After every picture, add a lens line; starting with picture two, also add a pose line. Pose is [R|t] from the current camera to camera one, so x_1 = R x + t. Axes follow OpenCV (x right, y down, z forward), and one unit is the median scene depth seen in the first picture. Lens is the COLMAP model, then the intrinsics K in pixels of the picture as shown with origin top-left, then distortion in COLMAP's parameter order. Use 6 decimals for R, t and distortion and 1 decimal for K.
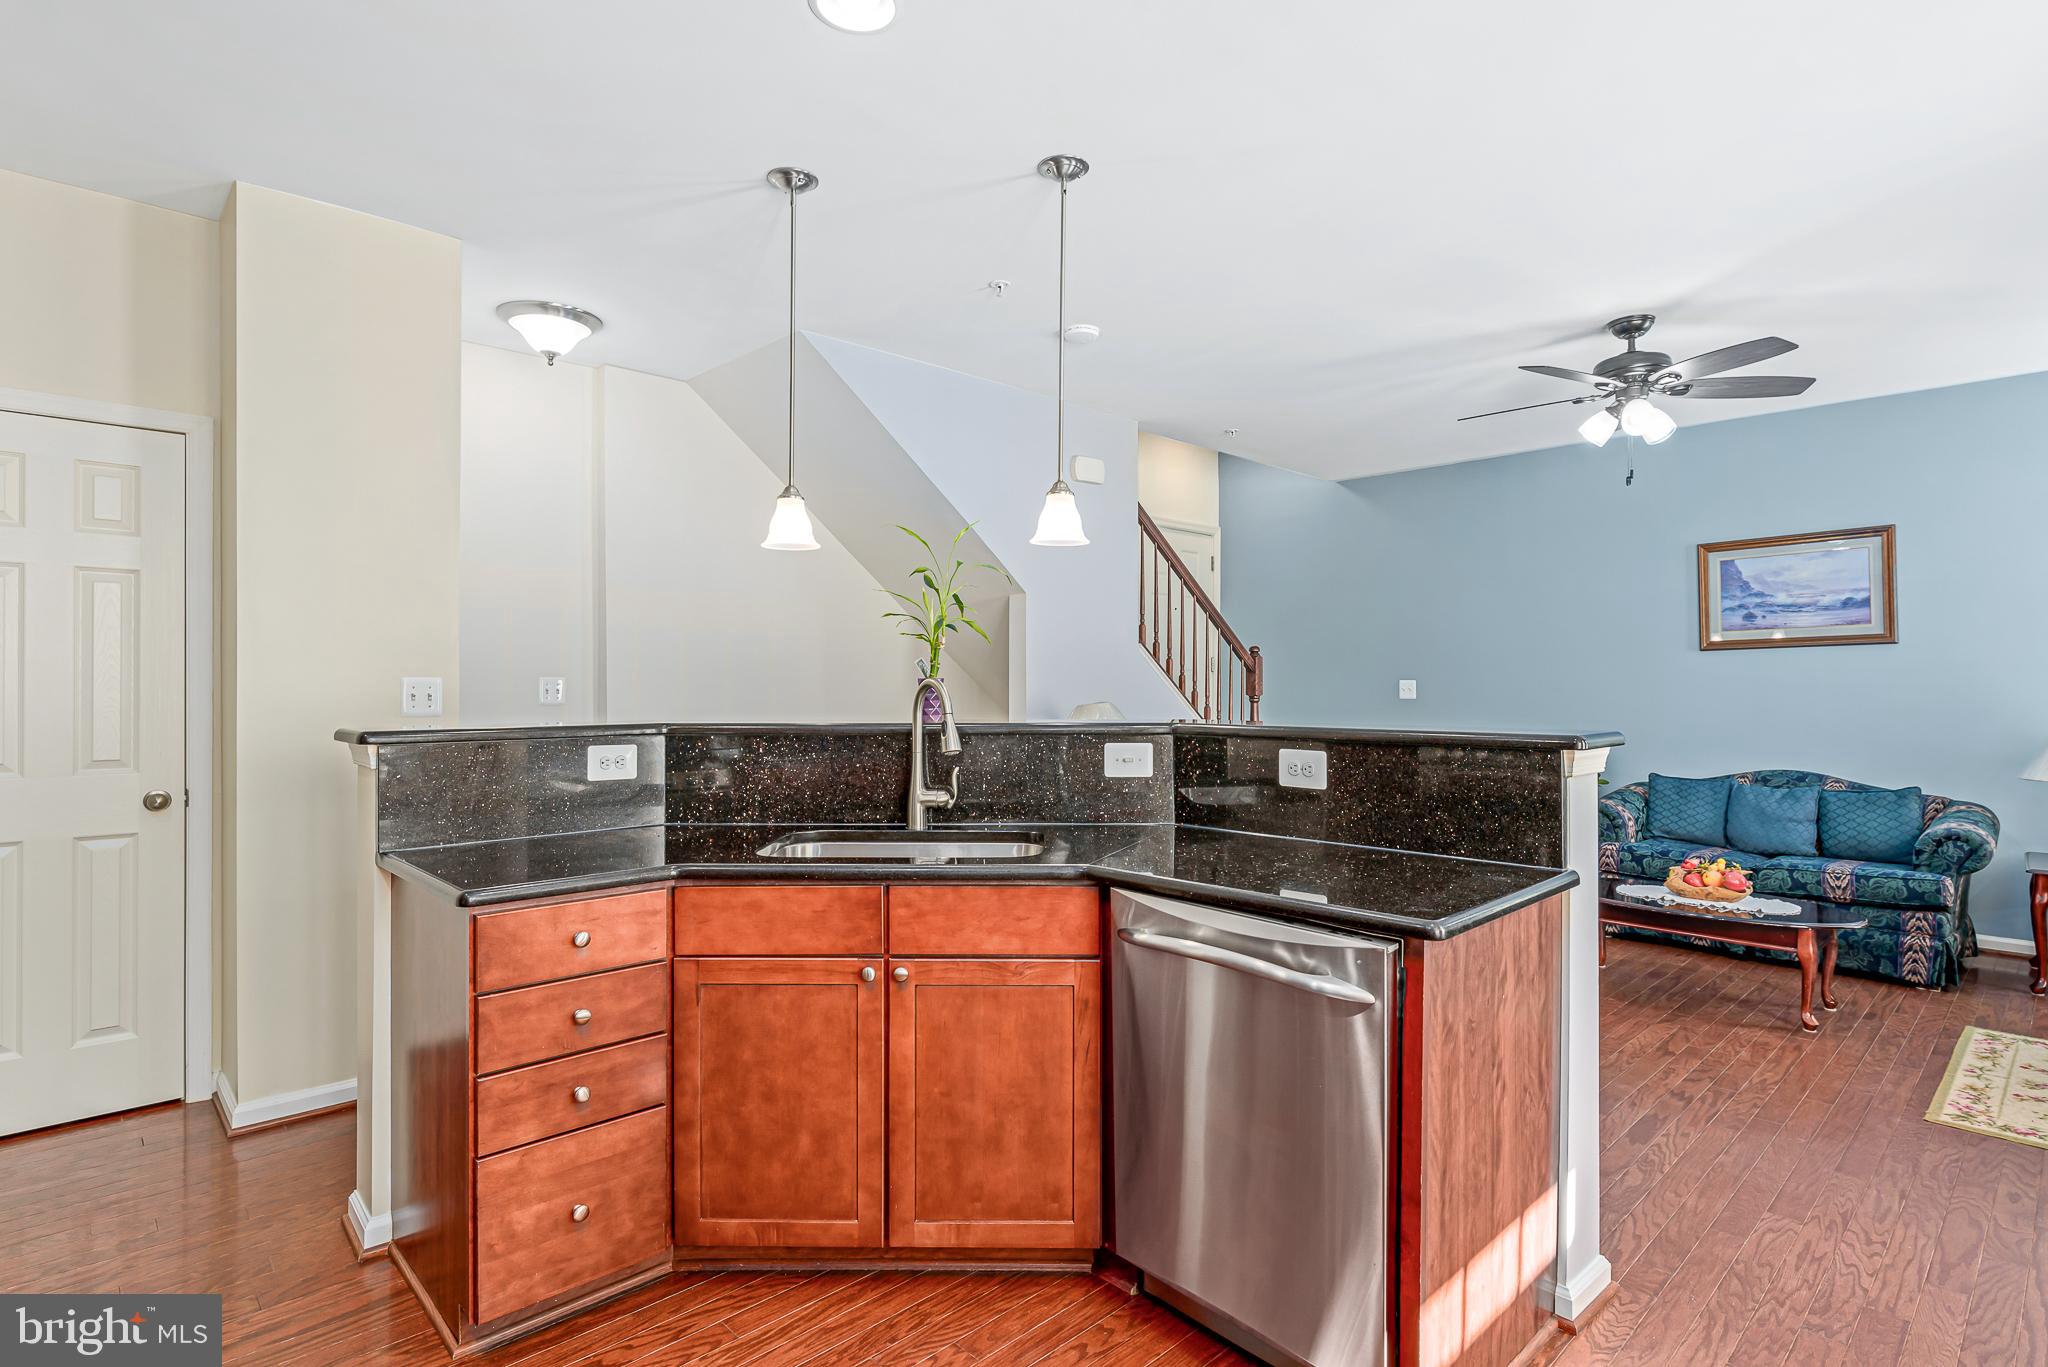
lens RADIAL K [[1042.4, 0, 1027.4], [0, 1042.4, 669.4], [0, 0, 1]] dist [0.001442, 0.001098]
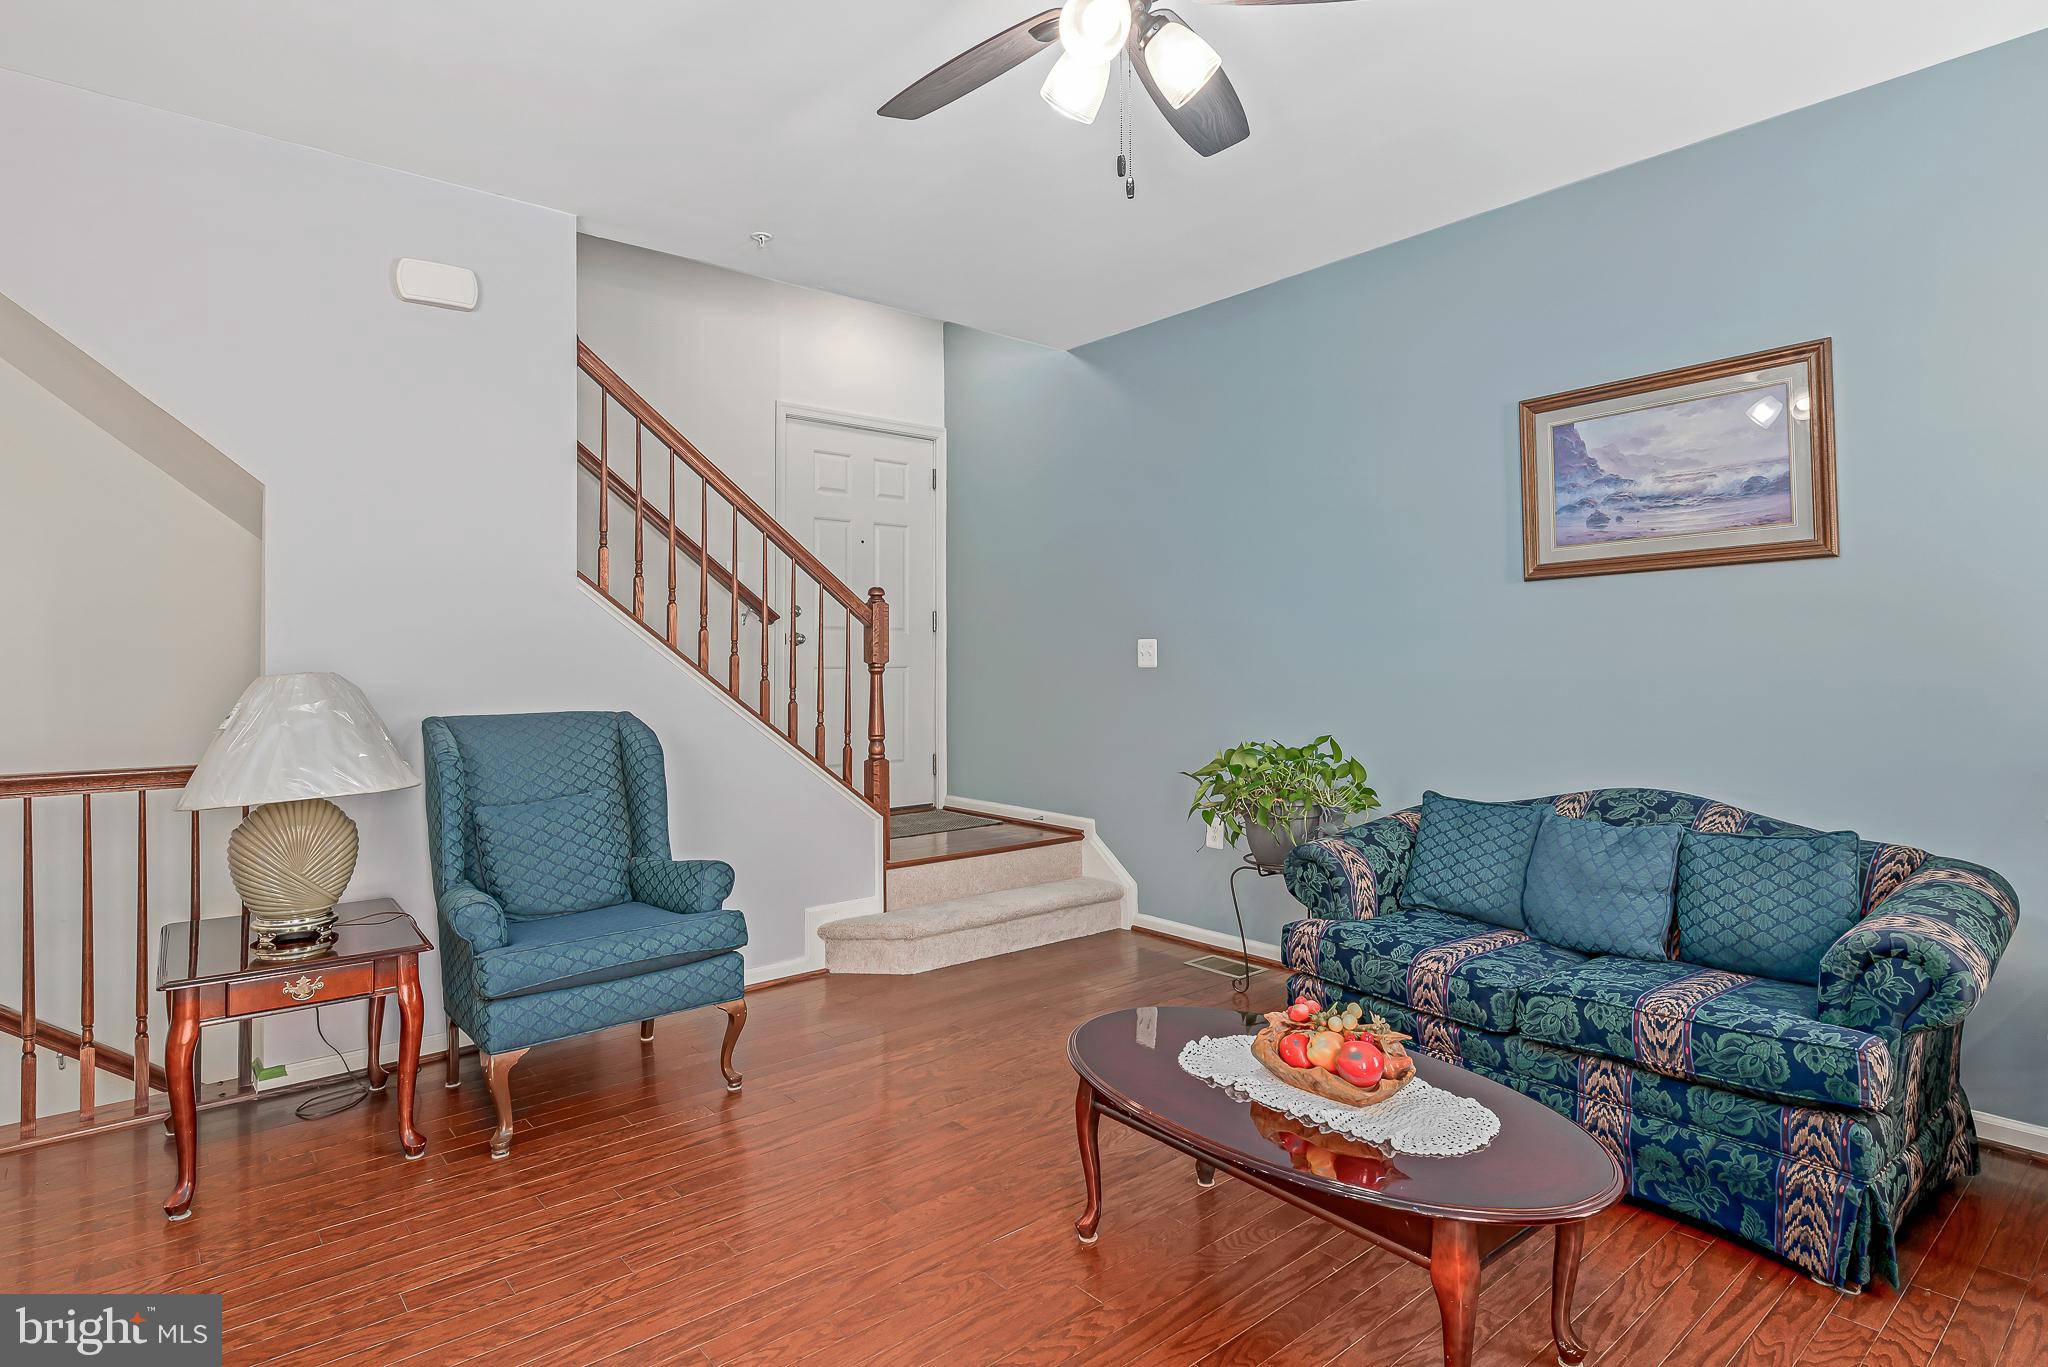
lens RADIAL K [[1020.2, 0, 1118.4], [0, 1020.2, 643.3], [0, 0, 1]] dist [0.000643, 0.000508]
pose [[0.998989, -0.003257, -0.044836, 0.492559], [0.002942, 0.999971, -0.007087, 0.022592], [0.044858, 0.006948, 0.998969, 0.463581]]
